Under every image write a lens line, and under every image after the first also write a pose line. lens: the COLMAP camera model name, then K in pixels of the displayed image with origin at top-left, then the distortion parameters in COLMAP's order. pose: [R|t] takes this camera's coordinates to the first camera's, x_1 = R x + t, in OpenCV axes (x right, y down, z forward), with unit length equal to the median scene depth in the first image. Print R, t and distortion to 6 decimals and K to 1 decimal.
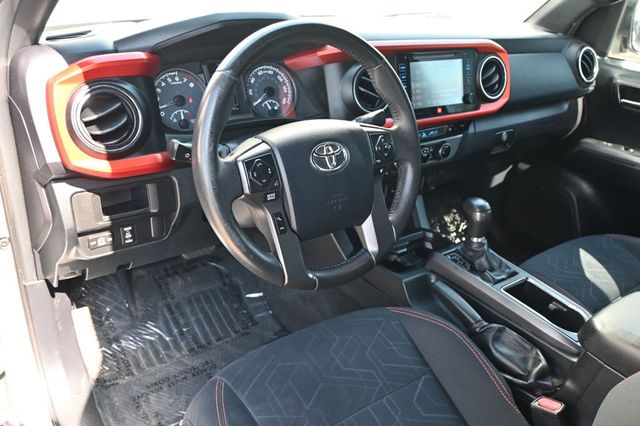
lens RADIAL K [[531.2, 0, 320.2], [0, 531.2, 213.8], [0, 0, 1]] dist [0.000931, -0.001070]
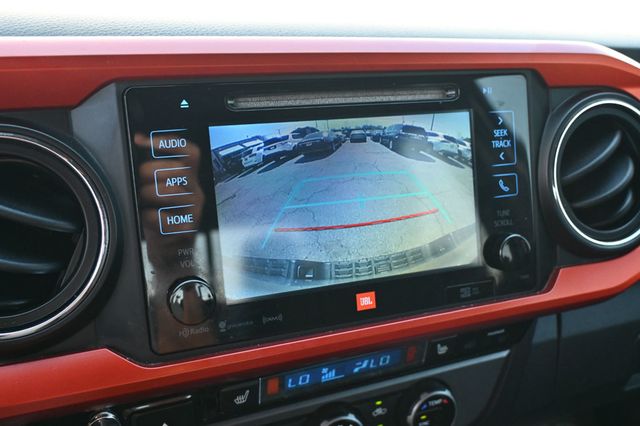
lens RADIAL K [[588.9, 0, 317.3], [0, 588.9, 215.0], [0, 0, 1]] dist [0.021435, 0.000000]
pose [[0.967134, 0.035104, -0.251833, 0.299296], [-0.065102, 0.991597, -0.111793, -0.222378], [0.245792, 0.124514, 0.961292, 0.779505]]
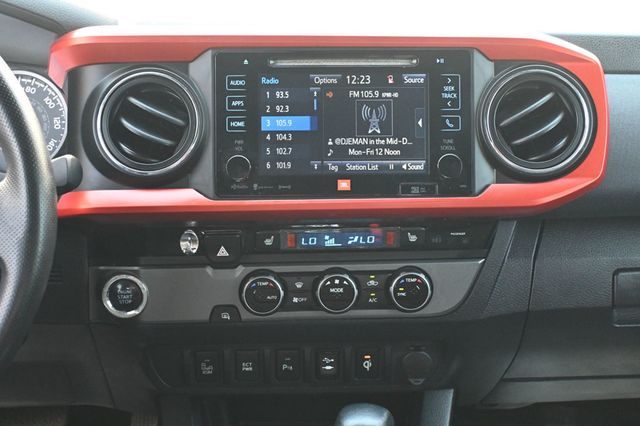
lens RADIAL K [[998.6, 0, 321.8], [0, 998.6, 209.5], [0, 0, 1]] dist [0.019079, 0.000000]
pose [[0.825350, 0.072026, -0.560009, 0.720466], [-0.194948, 0.967187, -0.162923, -0.047097], [0.529899, 0.243641, 0.812309, 0.381880]]
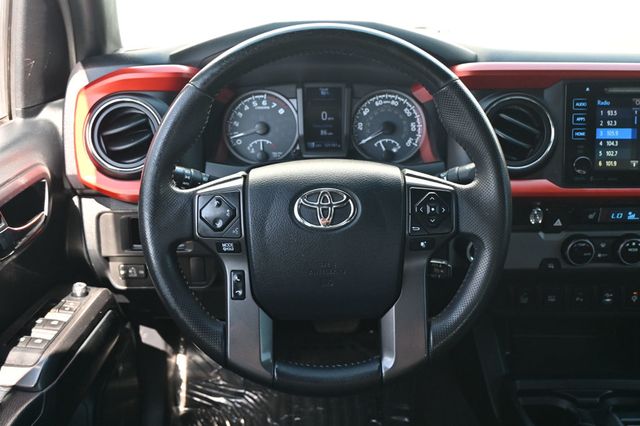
lens RADIAL K [[666.3, 0, 319.4], [0, 666.3, 213.0], [0, 0, 1]] dist [-0.006067, 0.000000]
pose [[0.800145, 0.134285, -0.584582, 0.400180], [-0.210137, 0.975606, -0.063517, -0.032765], [0.561792, 0.173665, 0.808845, 0.207382]]
